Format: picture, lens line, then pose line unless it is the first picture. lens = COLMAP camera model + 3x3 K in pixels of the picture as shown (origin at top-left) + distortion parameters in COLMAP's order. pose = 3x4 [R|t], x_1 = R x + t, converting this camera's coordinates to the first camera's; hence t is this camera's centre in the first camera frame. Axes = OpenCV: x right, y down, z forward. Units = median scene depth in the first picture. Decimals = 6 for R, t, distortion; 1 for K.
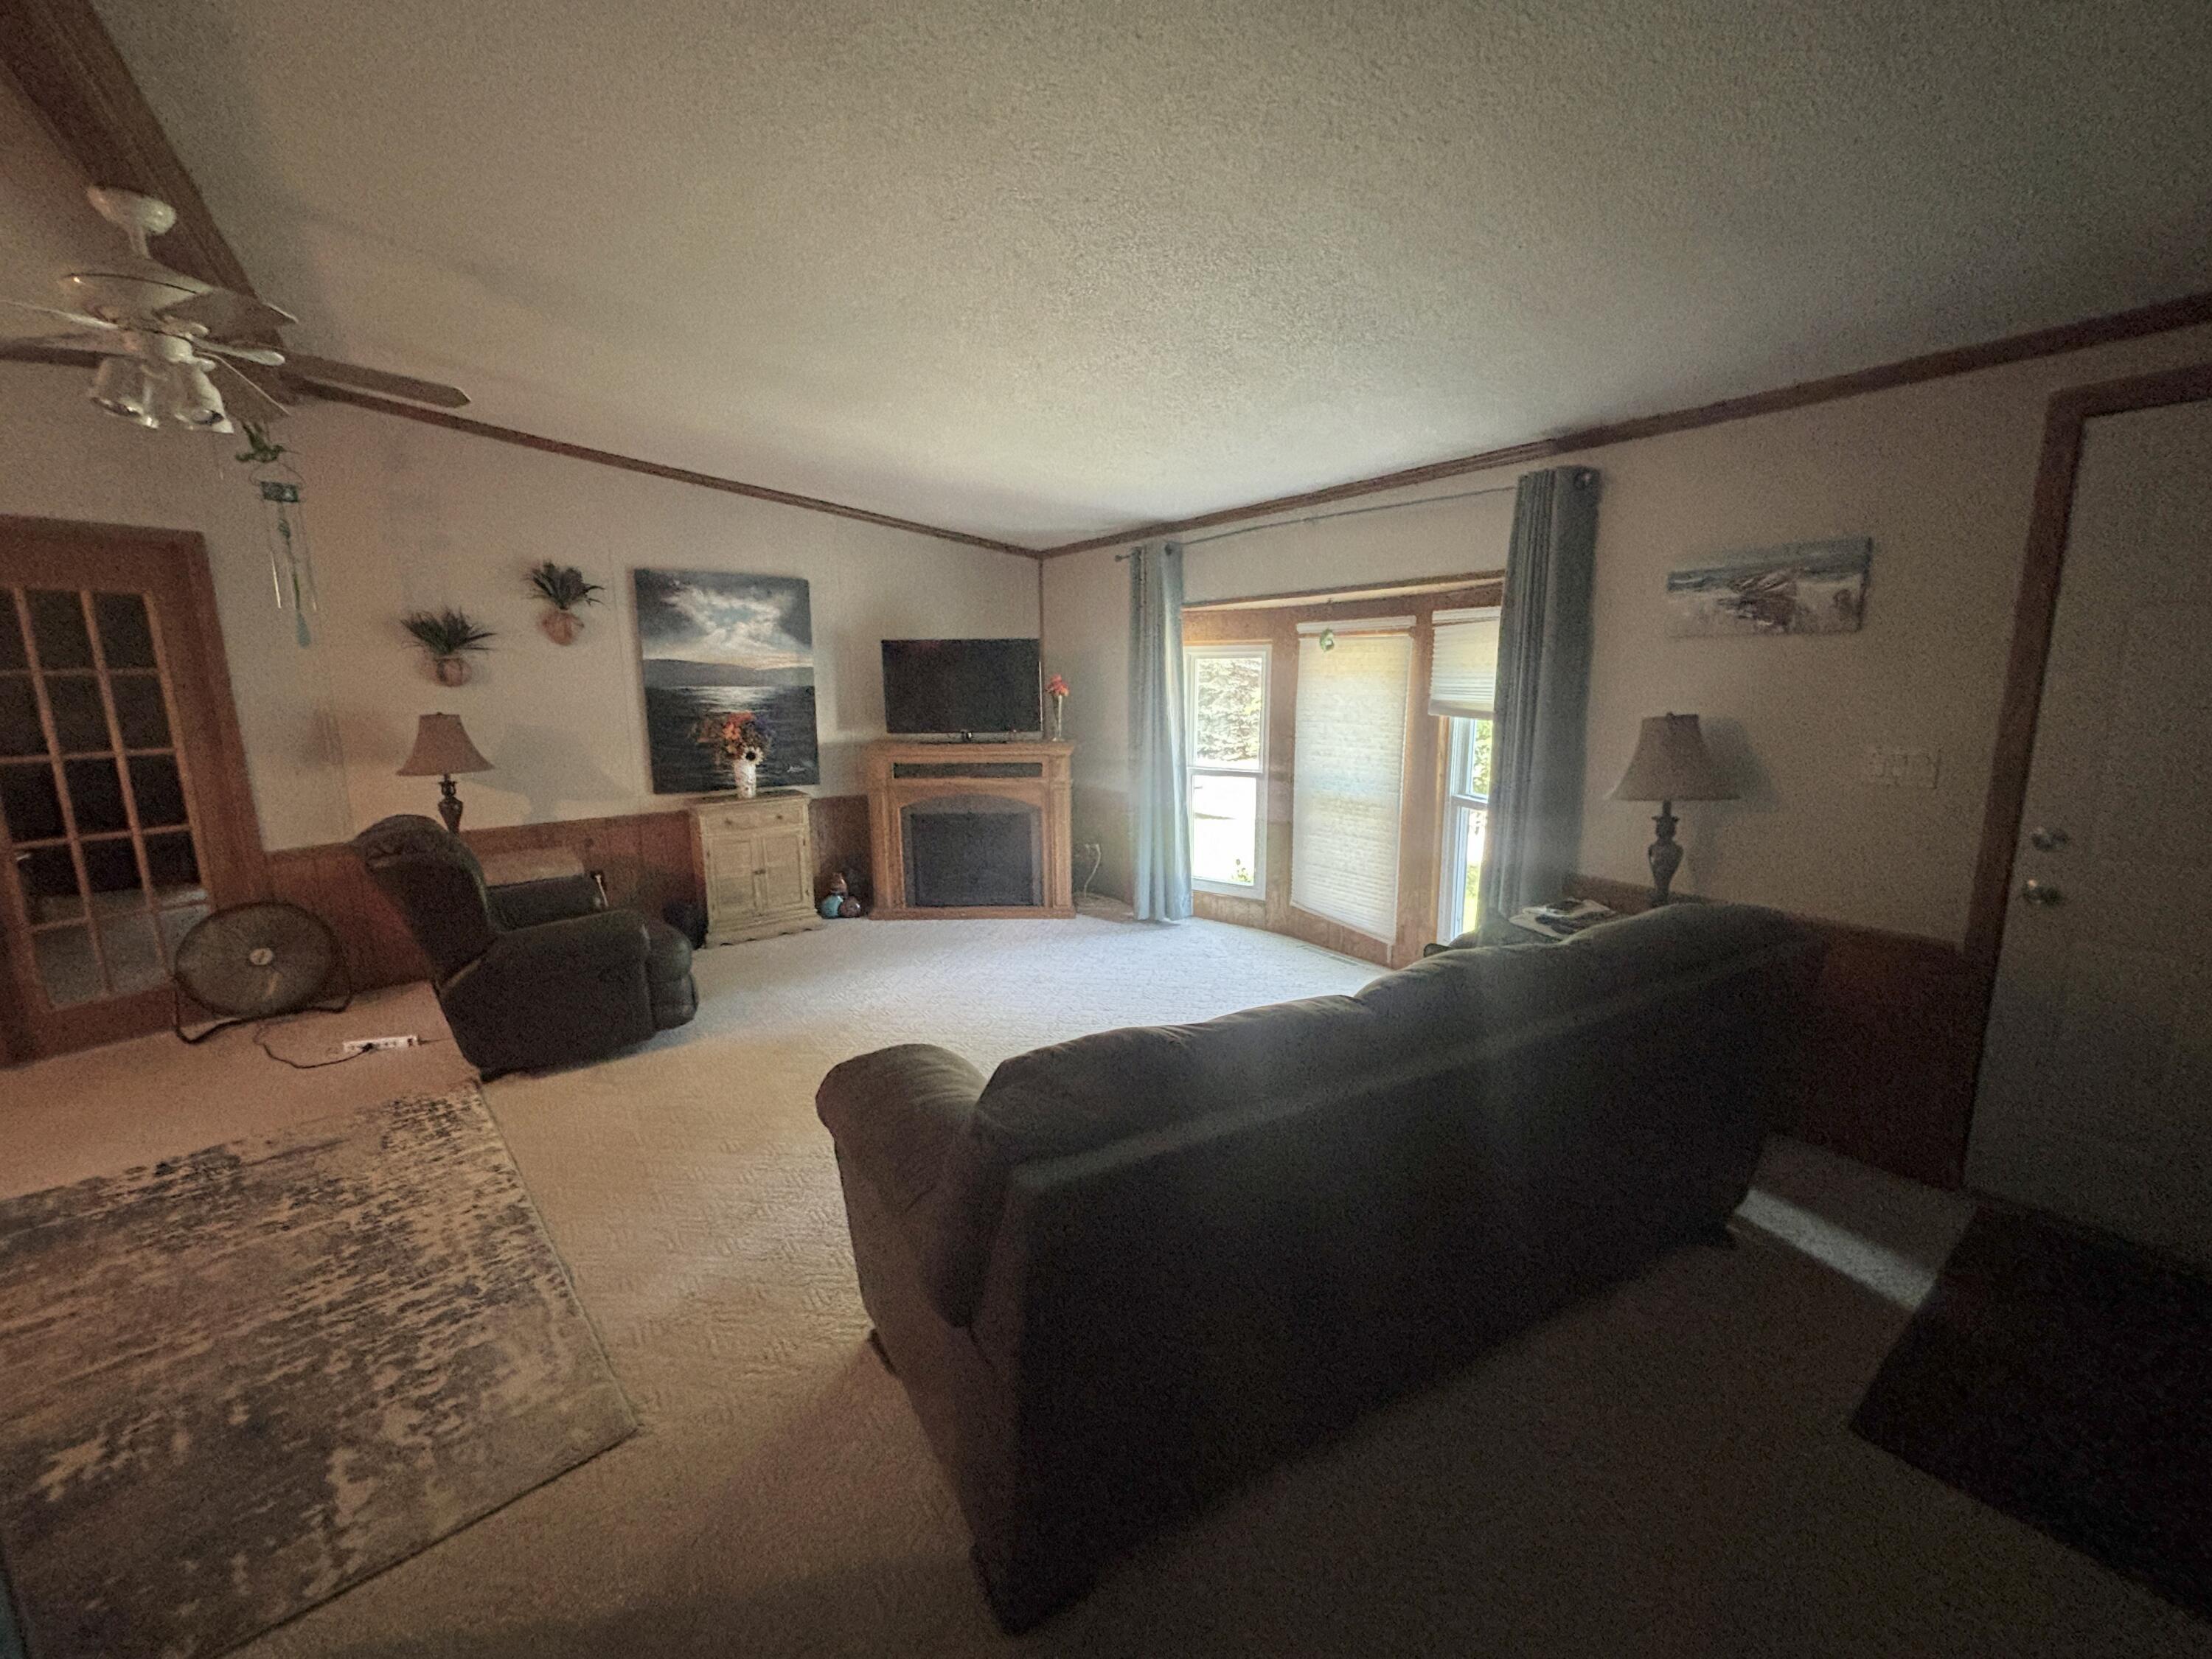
lens RADIAL K [[882.7, 0, 1102.2], [0, 882.7, 822.8], [0, 0, 1]] dist [0.004240, -0.001812]
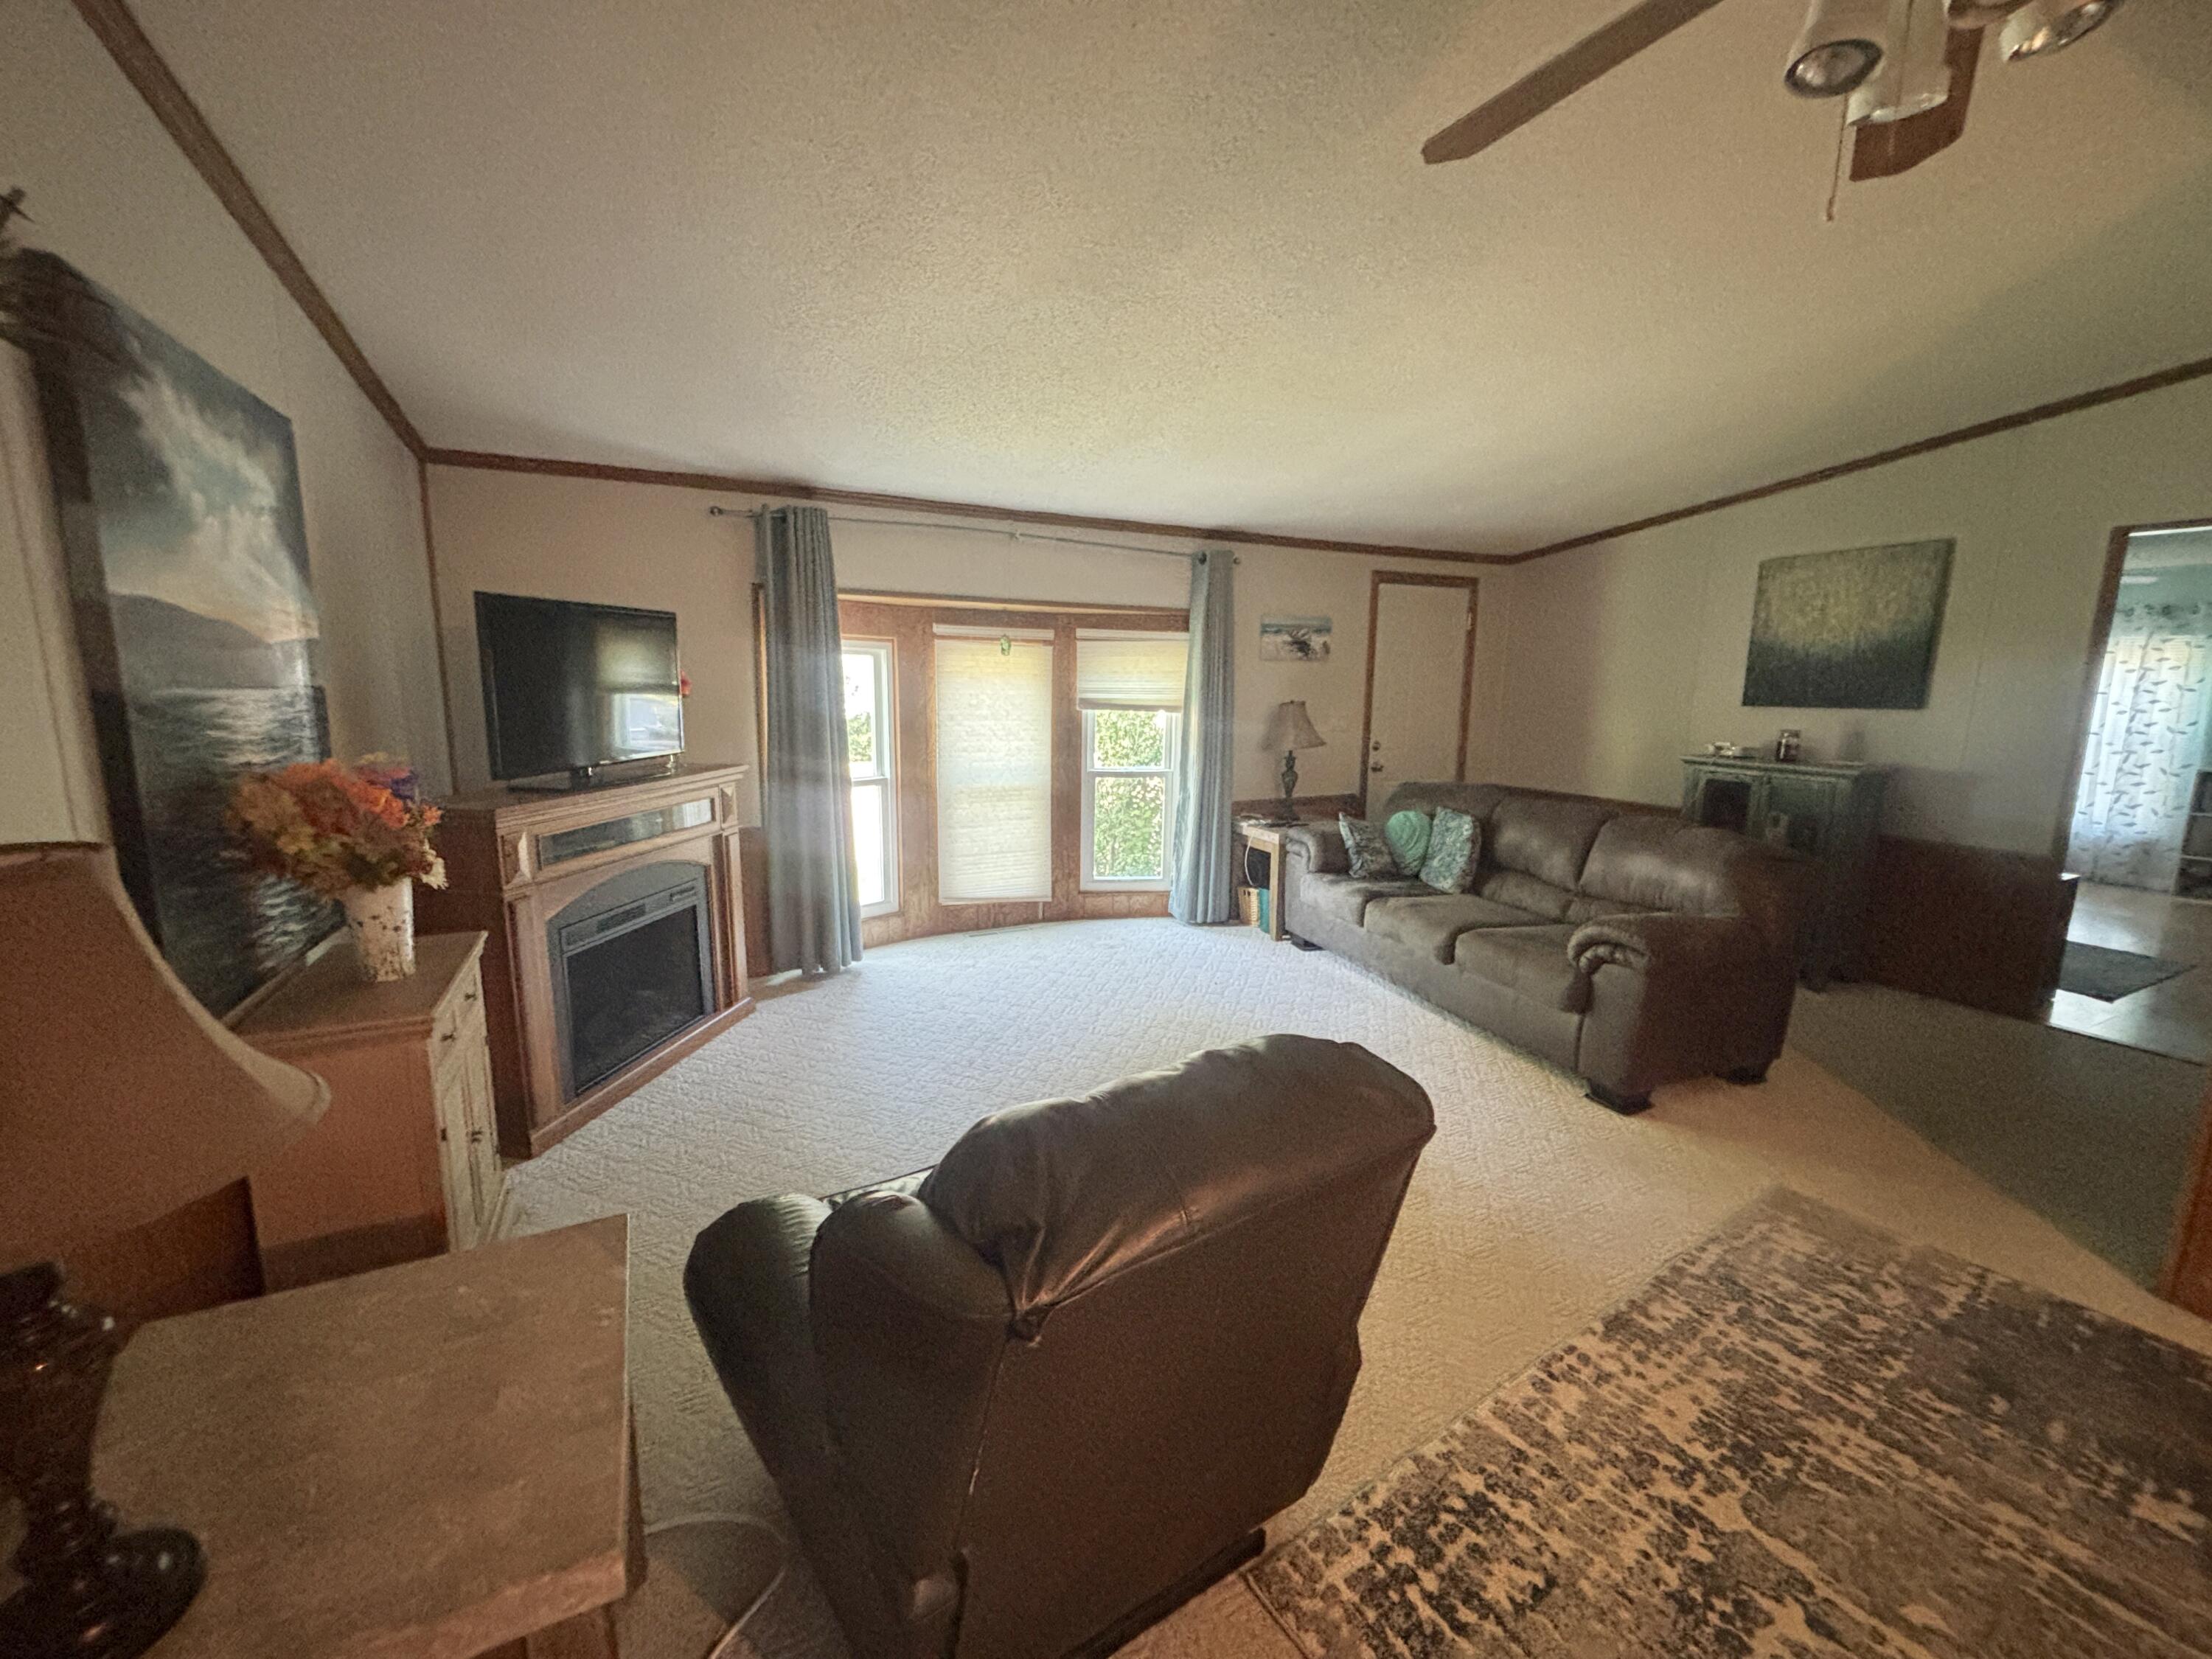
lens RADIAL K [[882.7, 0, 1097.7], [0, 882.7, 831.6], [0, 0, 1]] dist [0.004240, -0.001812]
pose [[0.153729, -0.161500, 0.974826, -1.562625], [0.154062, 0.978405, 0.137797, -0.210744], [-0.976029, 0.129000, 0.175290, 1.352533]]
